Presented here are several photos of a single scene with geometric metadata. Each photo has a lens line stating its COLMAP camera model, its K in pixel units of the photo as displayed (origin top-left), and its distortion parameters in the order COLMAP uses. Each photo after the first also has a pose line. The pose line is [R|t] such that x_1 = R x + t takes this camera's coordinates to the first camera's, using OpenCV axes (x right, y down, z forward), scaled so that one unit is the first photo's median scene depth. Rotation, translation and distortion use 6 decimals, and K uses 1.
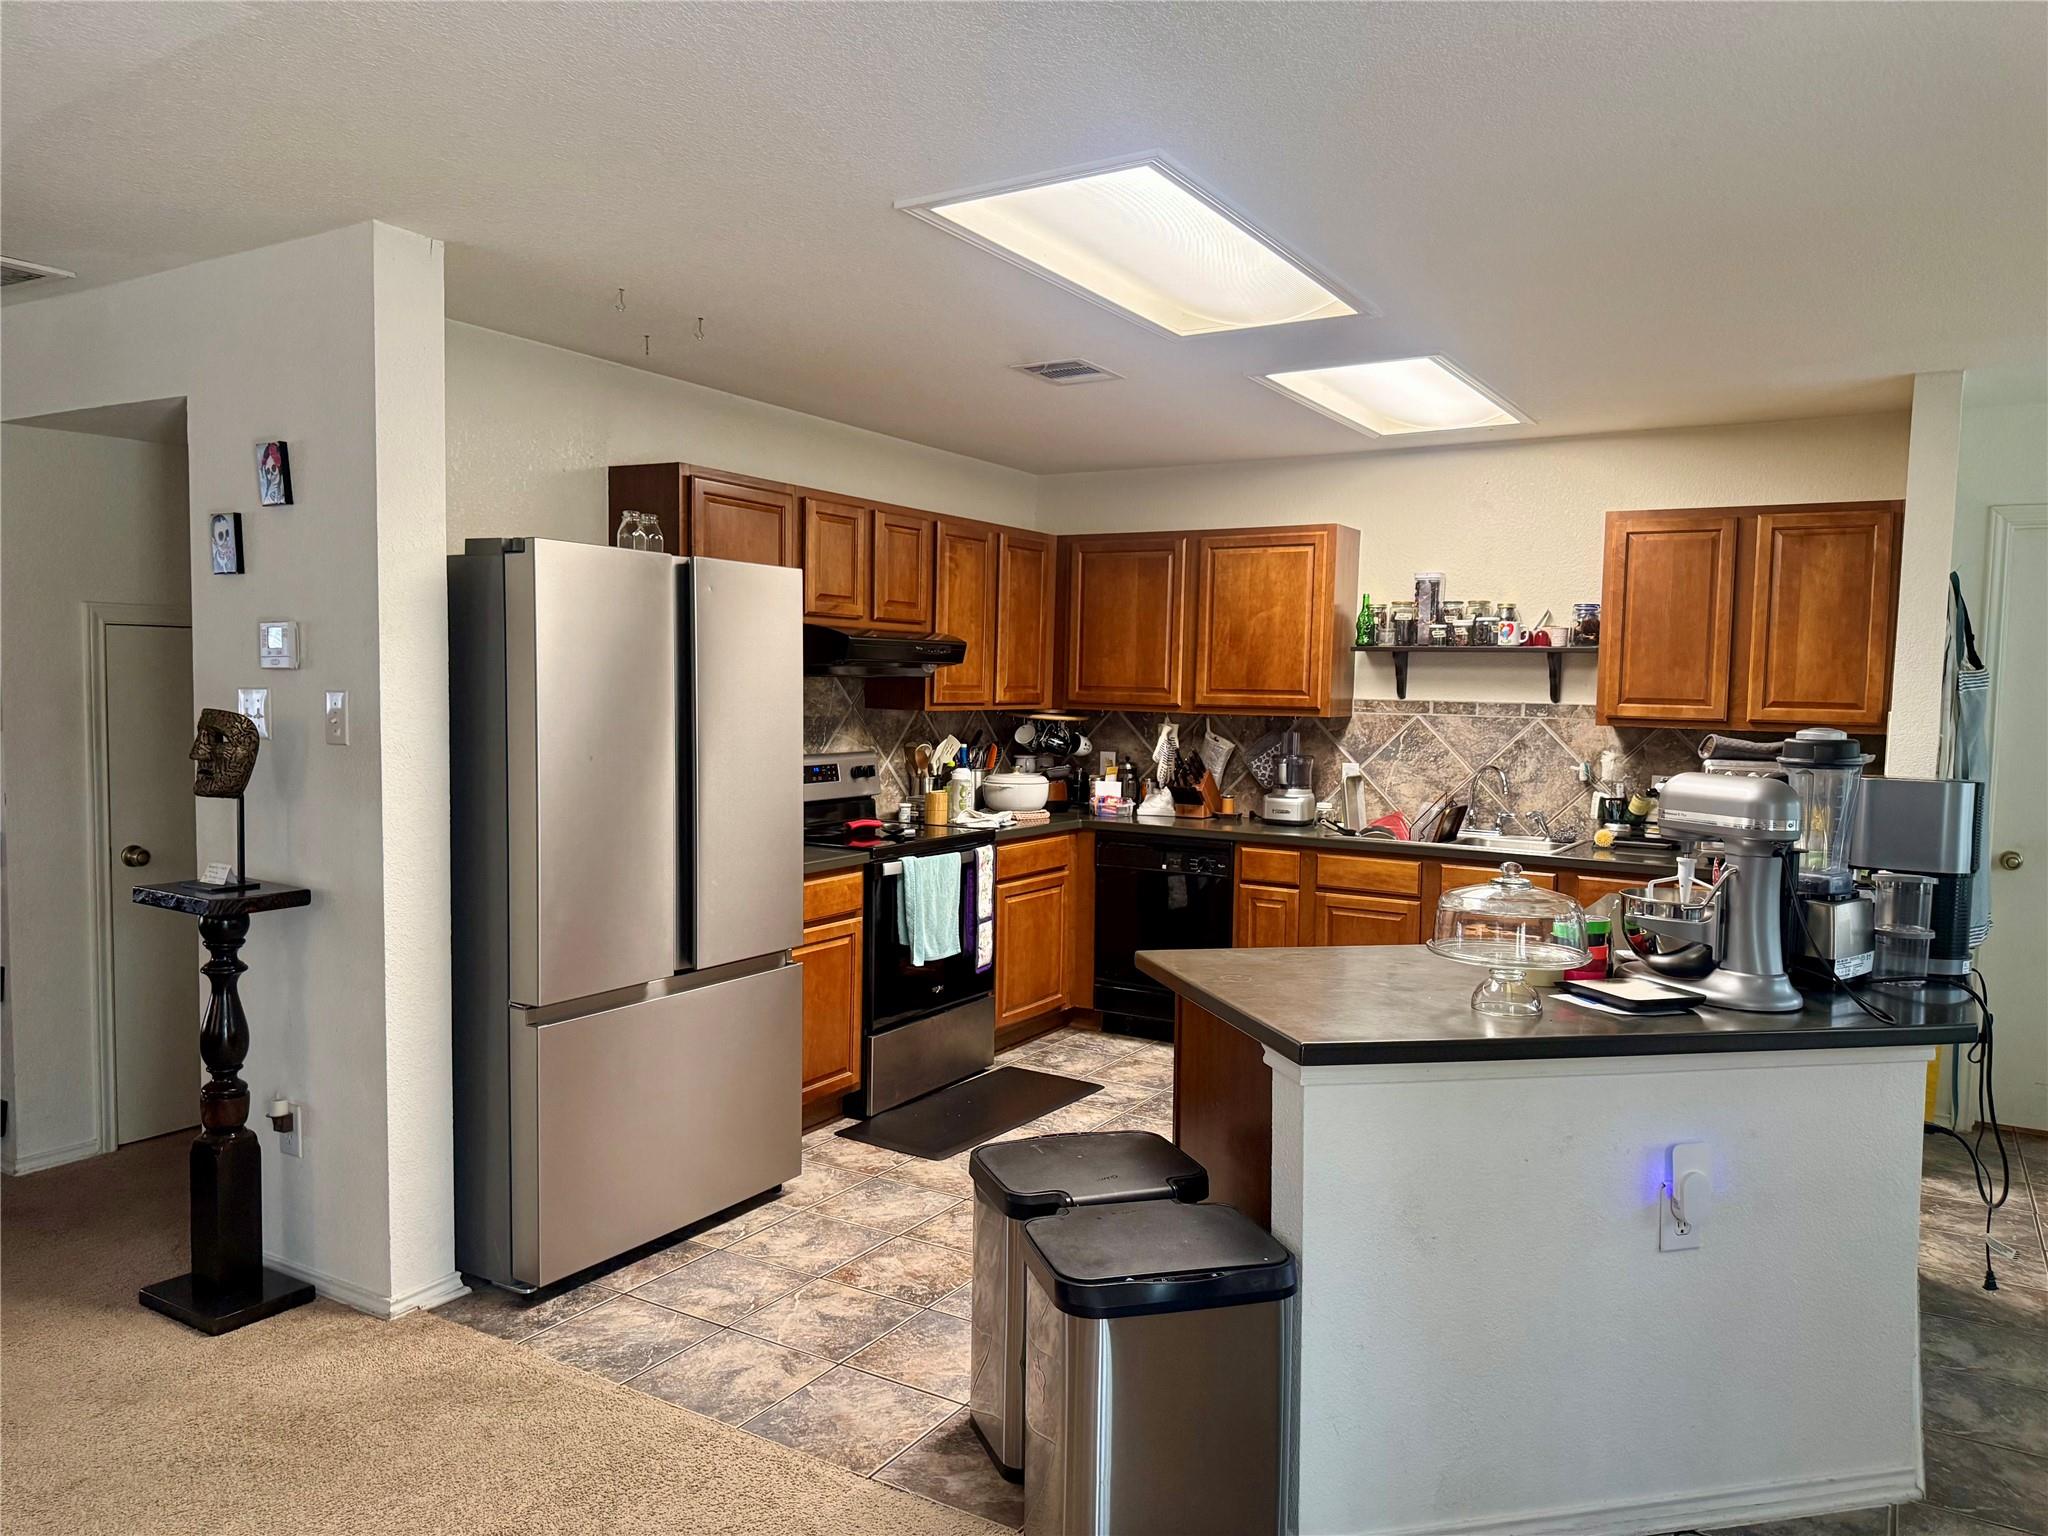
lens RADIAL K [[1421.7, 0, 1045.4], [0, 1421.7, 768.6], [0, 0, 1]] dist [0.081159, -0.108274]
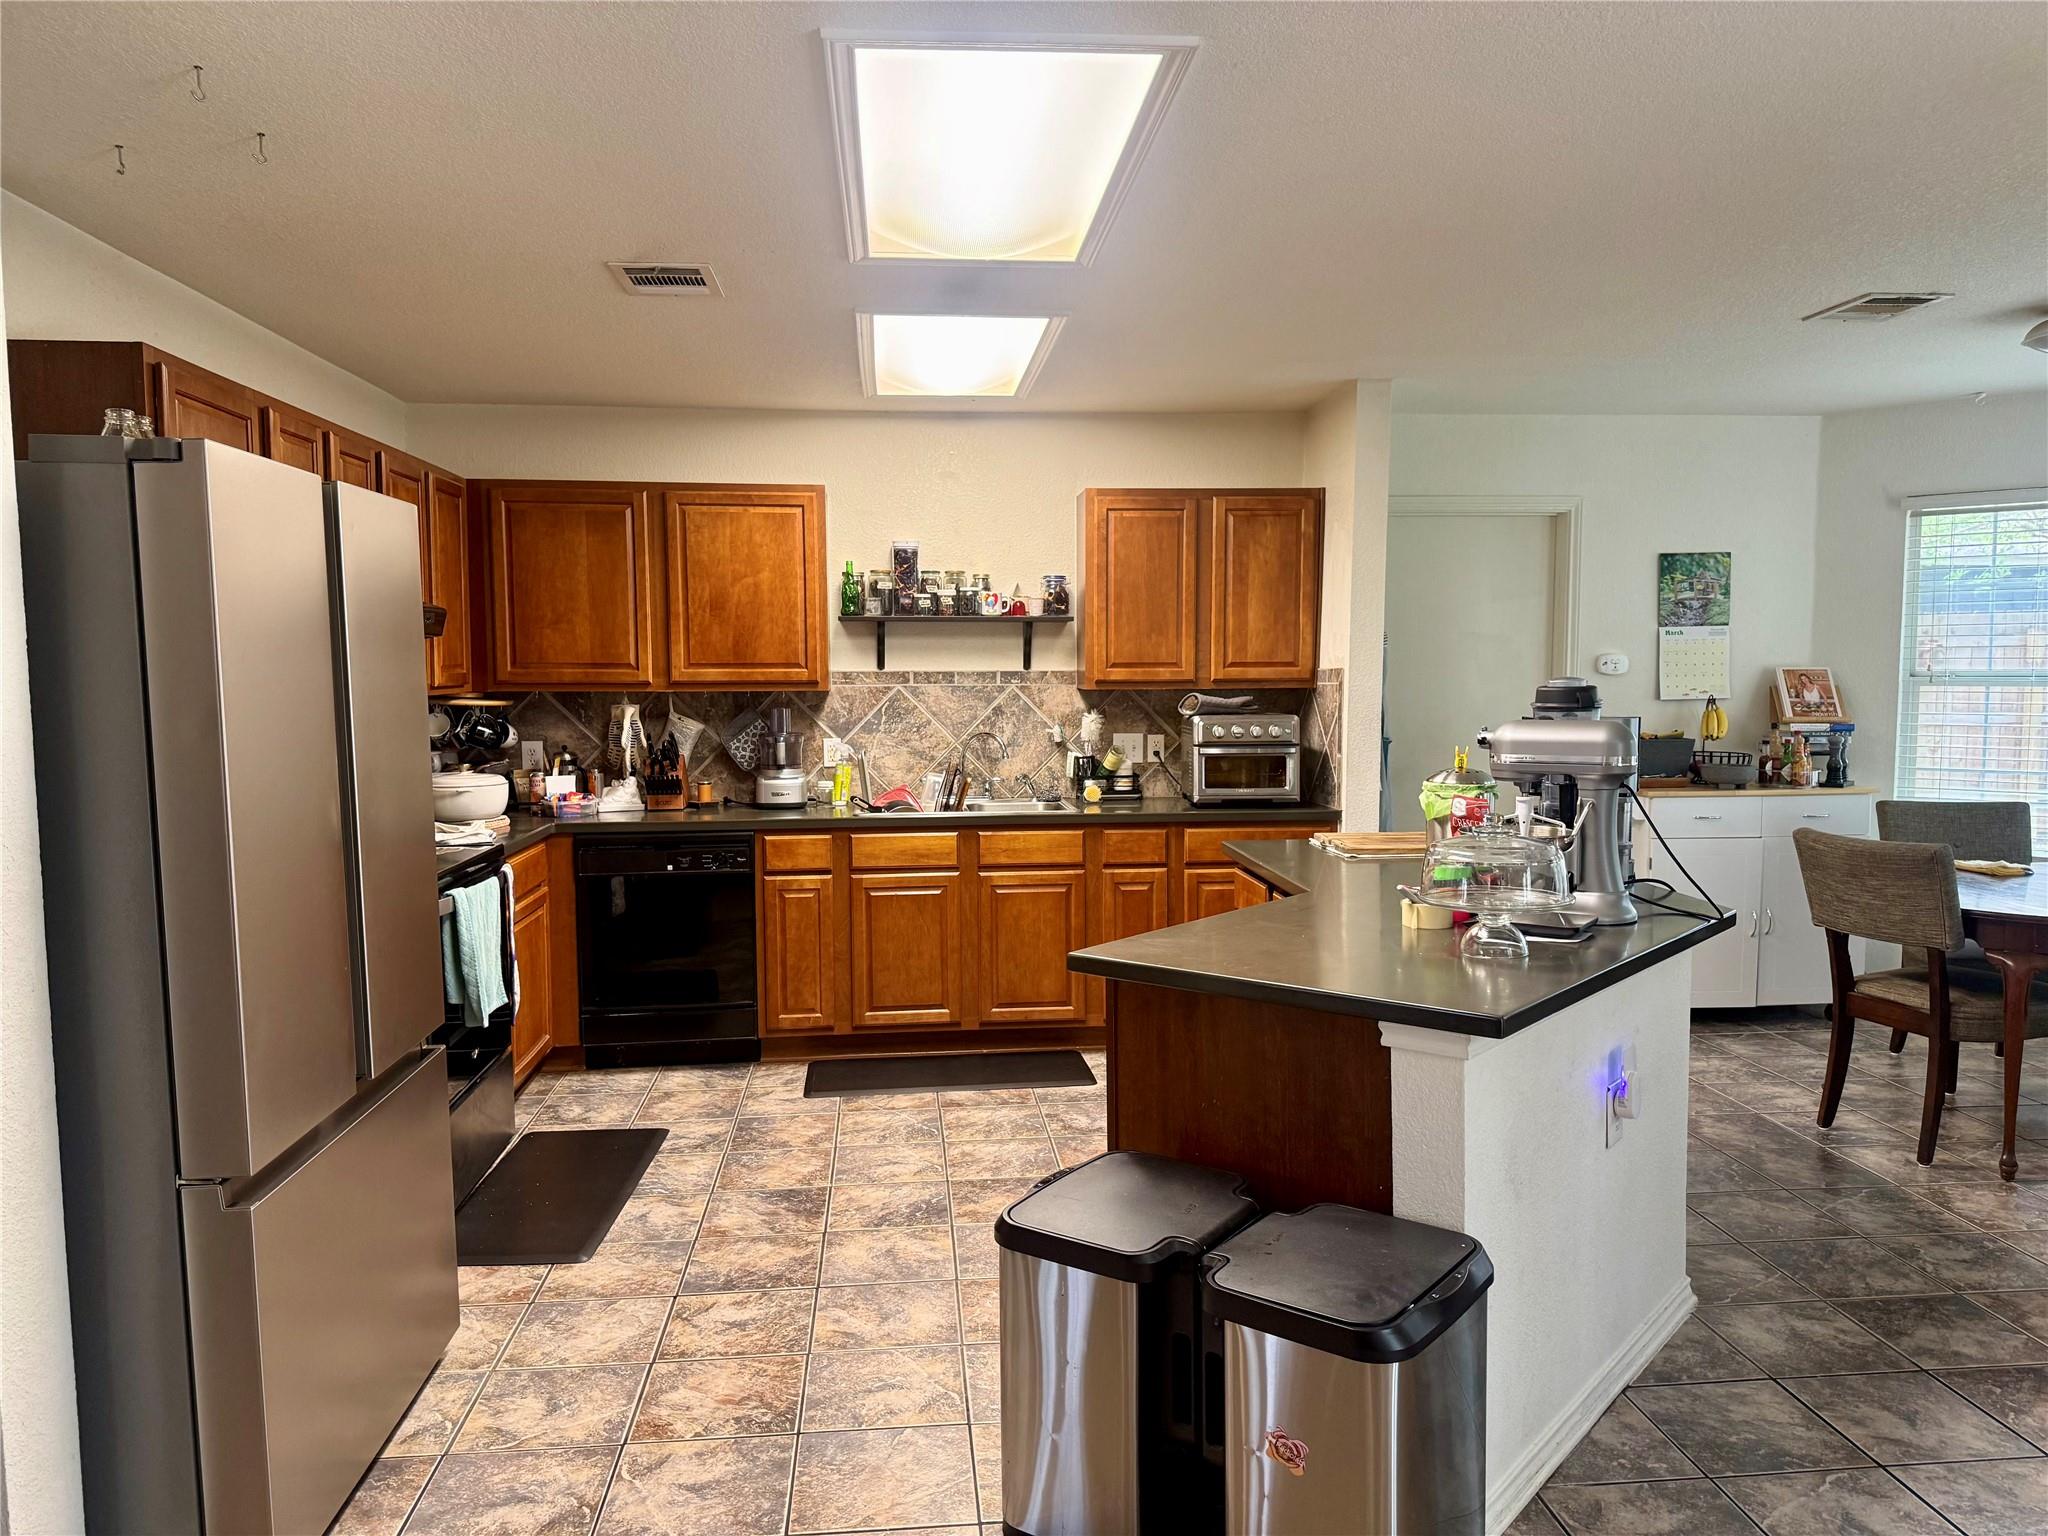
lens RADIAL K [[1421.7, 0, 1030.1], [0, 1421.7, 778.8], [0, 0, 1]] dist [0.081159, -0.108274]
pose [[0.806385, -0.072367, 0.586947, -0.255470], [0.057937, 0.997378, 0.043374, -0.011166], [-0.588546, -0.000970, 0.808463, 0.161366]]
